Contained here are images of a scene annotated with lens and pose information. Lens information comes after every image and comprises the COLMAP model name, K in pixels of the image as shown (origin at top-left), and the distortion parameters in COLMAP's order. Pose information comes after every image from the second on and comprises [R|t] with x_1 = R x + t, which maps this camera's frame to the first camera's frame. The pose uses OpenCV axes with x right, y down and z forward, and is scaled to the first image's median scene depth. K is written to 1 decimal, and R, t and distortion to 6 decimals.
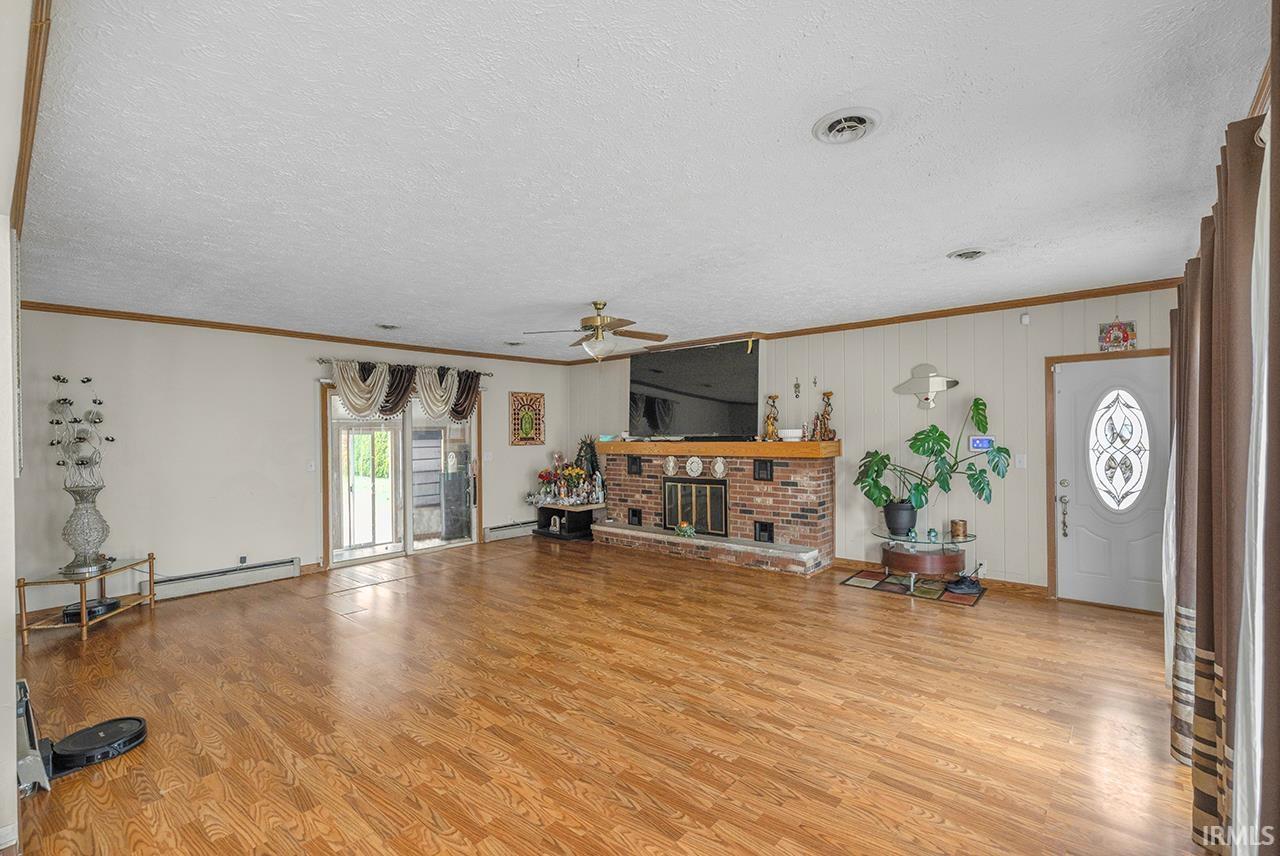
lens RADIAL K [[568.5, 0, 636.9], [0, 568.5, 430.6], [0, 0, 1]] dist [-0.000531, 0.000396]
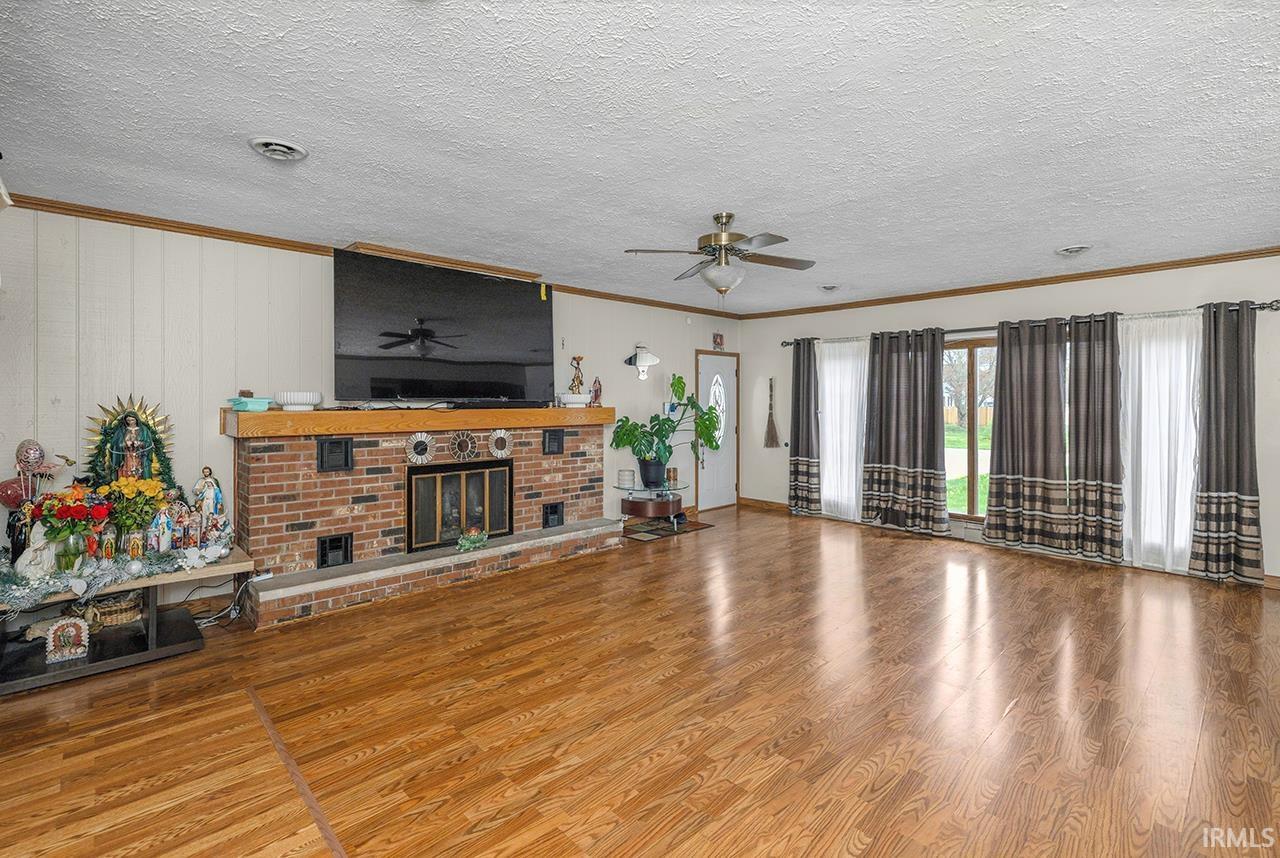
lens RADIAL K [[568.5, 0, 650.2], [0, 568.5, 404.8], [0, 0, 1]] dist [-0.000531, 0.000396]
pose [[0.108682, 0.006951, 0.994052, -0.585974], [-0.002564, 0.999974, -0.006712, 0.019287], [-0.994073, -0.001820, 0.108697, 0.743630]]
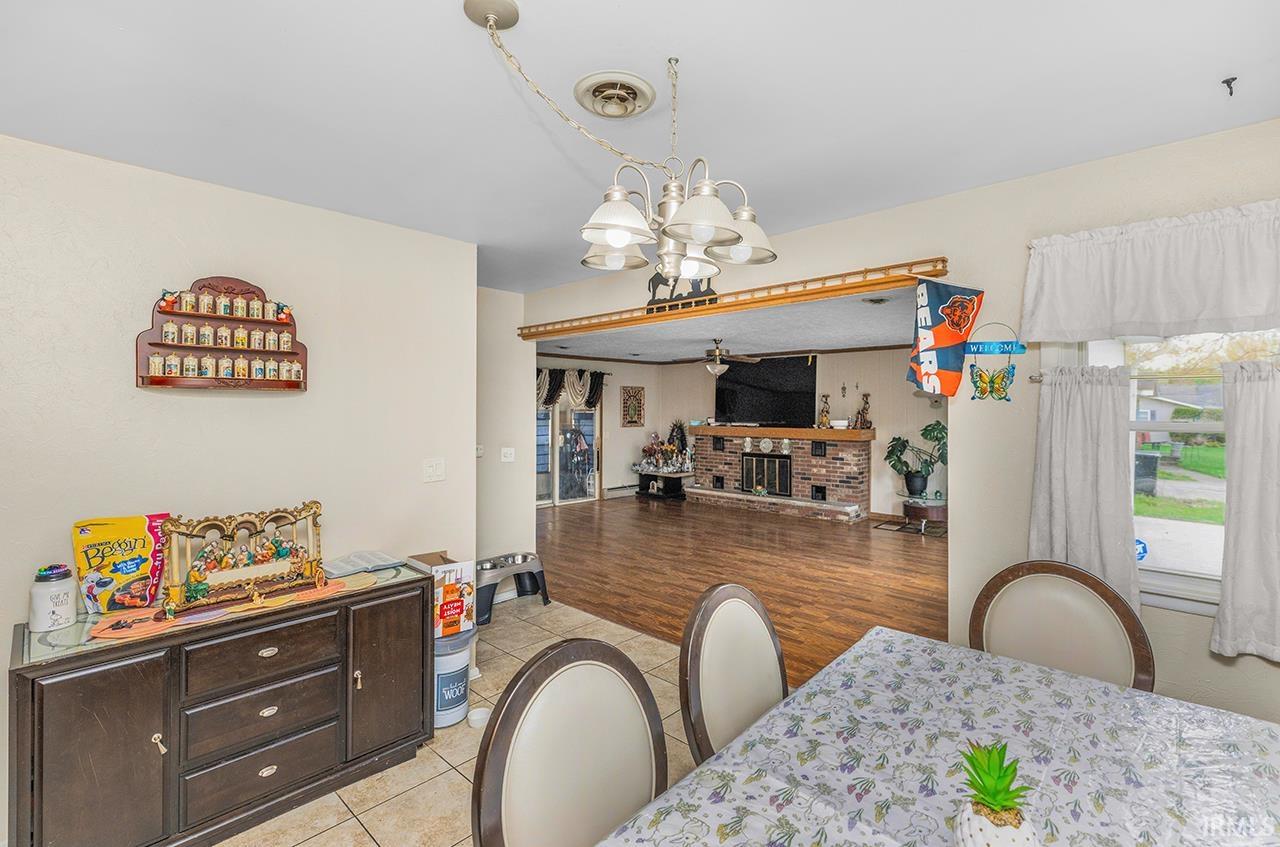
lens RADIAL K [[588.6, 0, 634.3], [0, 588.6, 400.2], [0, 0, 1]] dist [-0.000085, 0.000174]
pose [[0.998693, 0.013400, -0.049319, -0.156558], [-0.013866, 0.999862, -0.009122, -0.029683], [0.049190, 0.009794, 0.998741, -0.456589]]
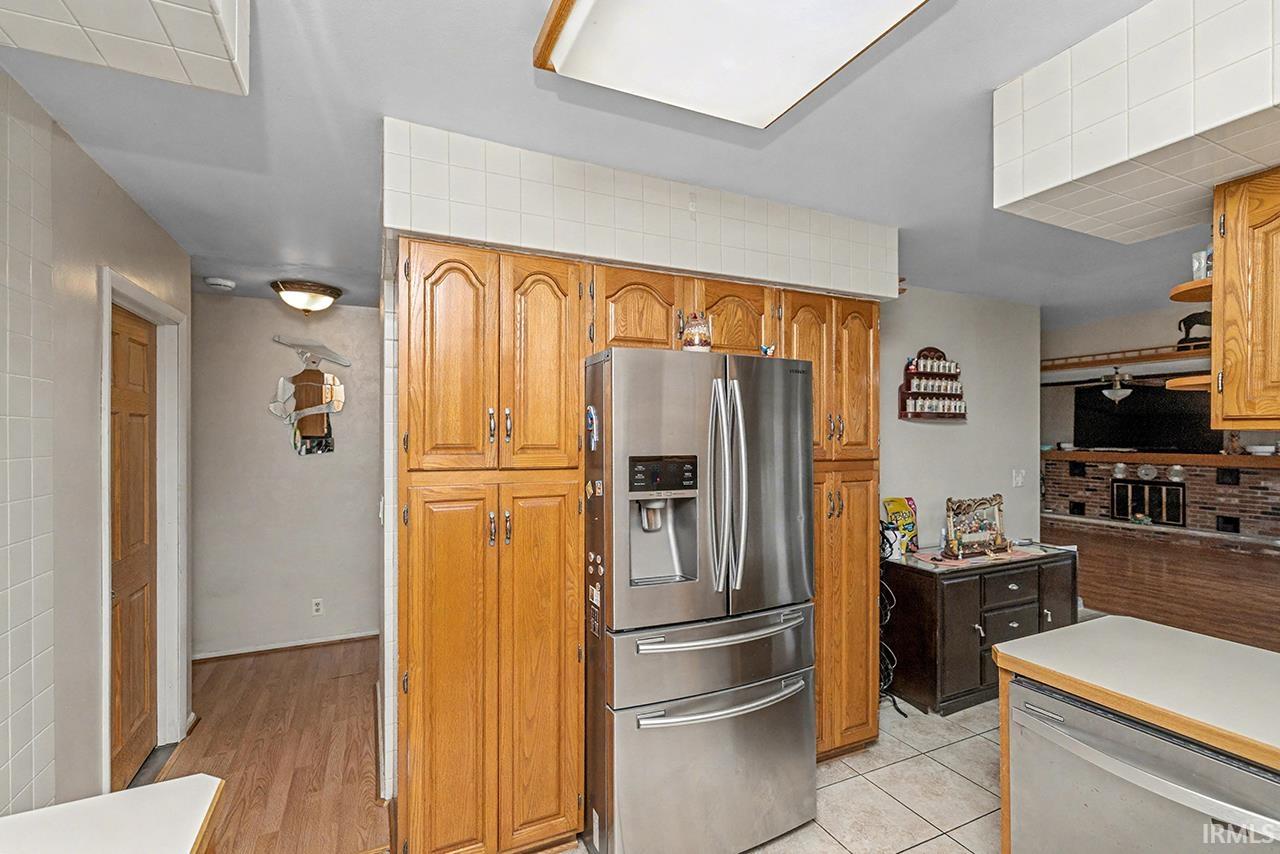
lens RADIAL K [[568.5, 0, 616.3], [0, 568.5, 431.4], [0, 0, 1]] dist [-0.000531, 0.000396]
pose [[0.907668, 0.012282, -0.419510, -0.486638], [-0.010988, 0.999925, 0.005501, -0.024552], [0.419546, -0.000383, 0.907734, -0.738815]]
